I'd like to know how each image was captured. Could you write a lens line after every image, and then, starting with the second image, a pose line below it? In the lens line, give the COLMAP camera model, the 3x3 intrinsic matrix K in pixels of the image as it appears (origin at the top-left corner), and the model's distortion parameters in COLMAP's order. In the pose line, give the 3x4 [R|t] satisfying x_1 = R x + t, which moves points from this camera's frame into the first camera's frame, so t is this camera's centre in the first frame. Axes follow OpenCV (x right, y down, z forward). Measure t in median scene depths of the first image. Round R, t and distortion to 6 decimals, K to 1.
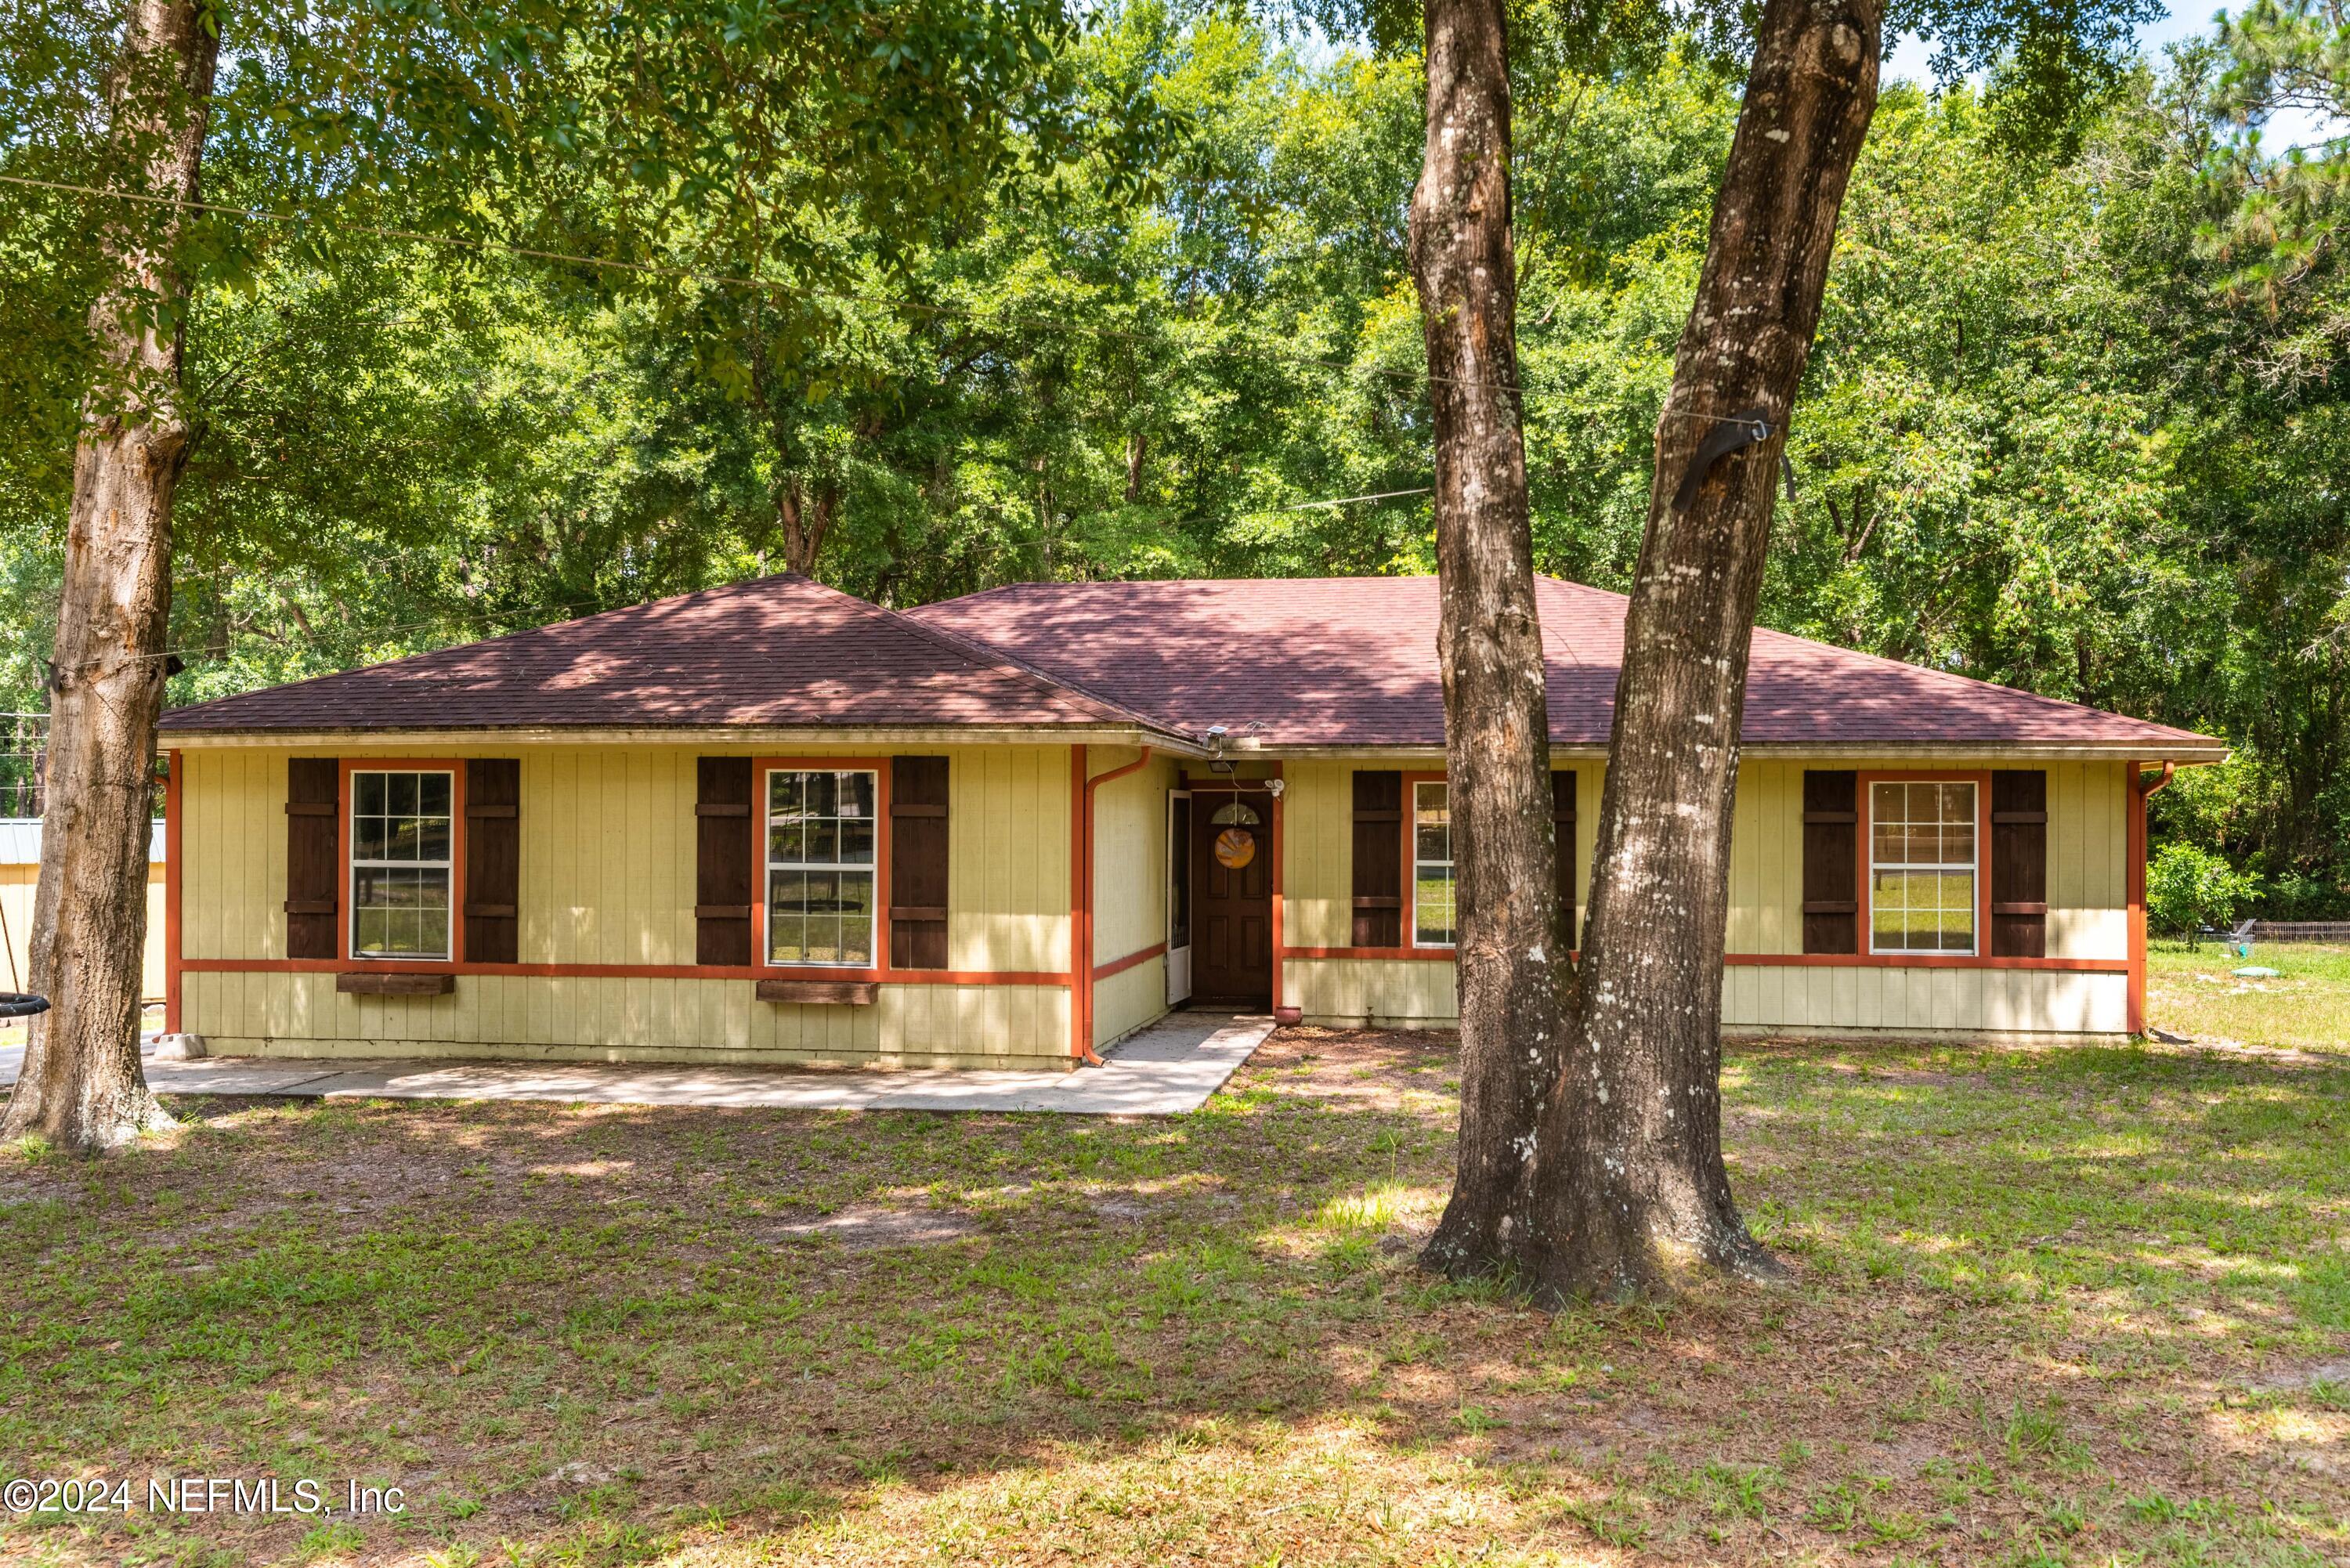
lens RADIAL K [[1756.8, 0, 1199.0], [0, 1756.8, 849.1], [0, 0, 1]] dist [-0.004513, 0.001952]
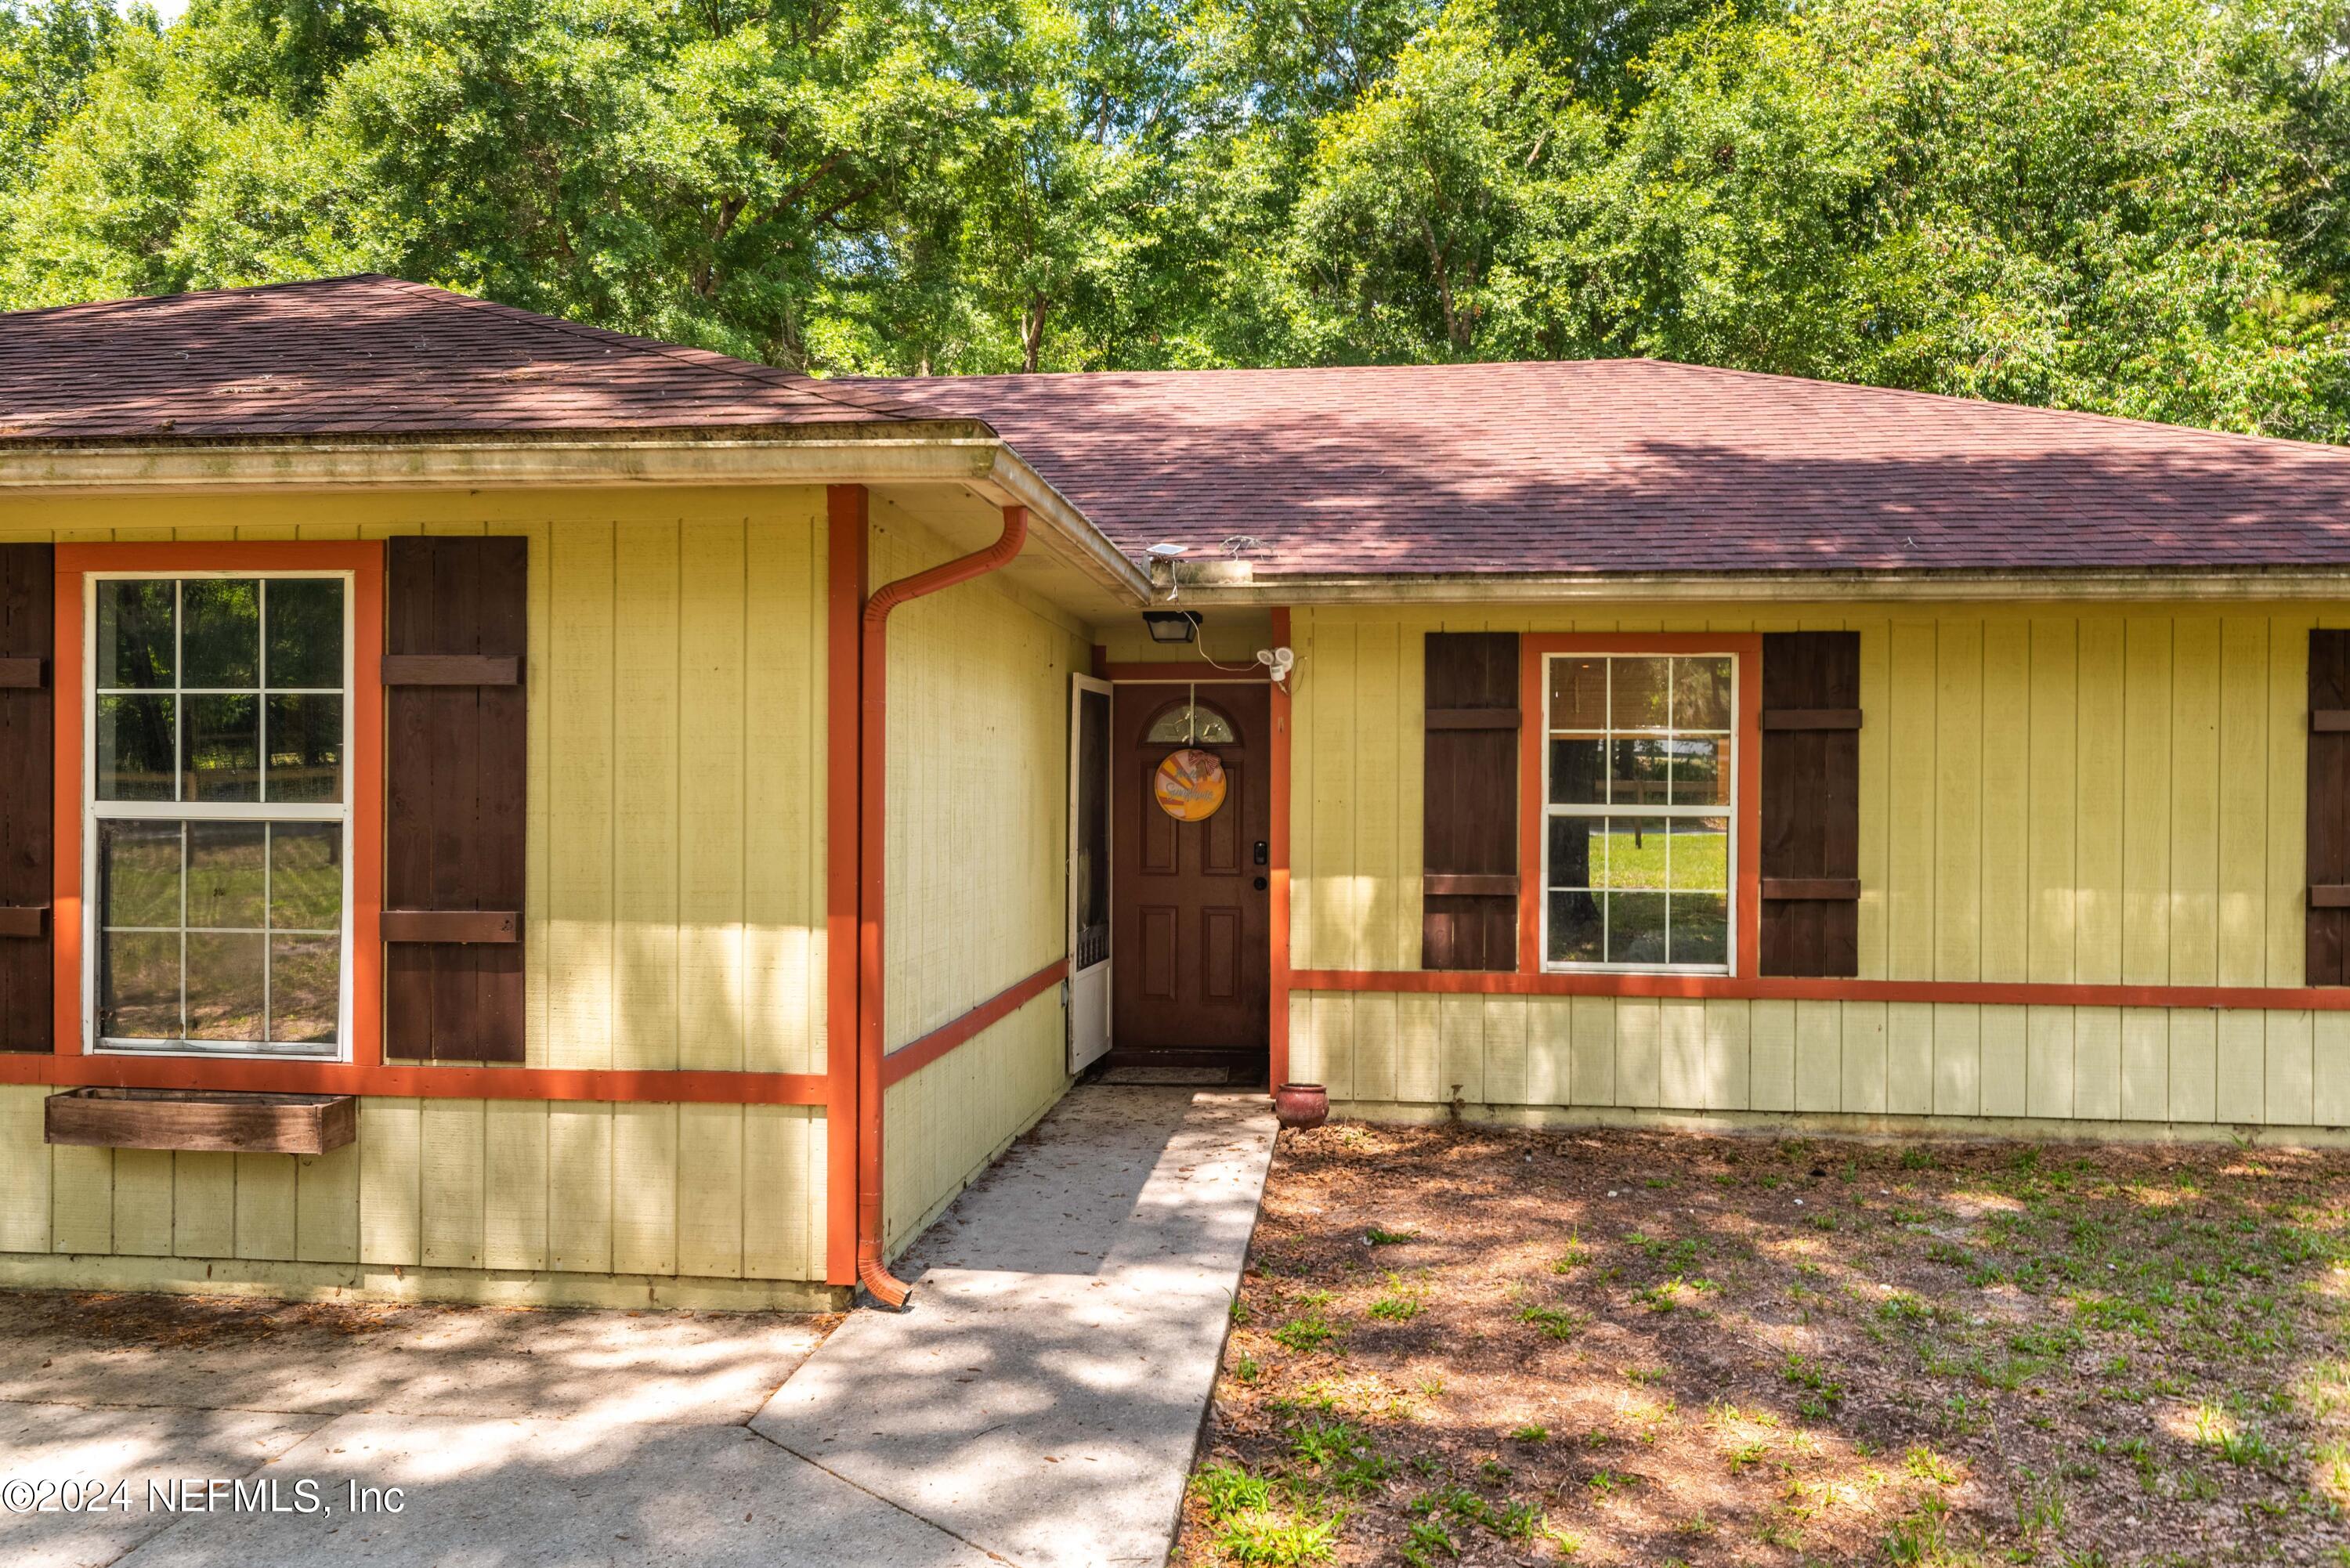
lens RADIAL K [[1756.8, 0, 1173.9], [0, 1756.8, 794.5], [0, 0, 1]] dist [-0.004513, 0.001952]
pose [[0.999161, 0.001617, 0.040923, -0.003954], [-0.001257, 0.999960, -0.008839, 0.003924], [-0.040935, 0.008780, 0.999123, 0.227320]]
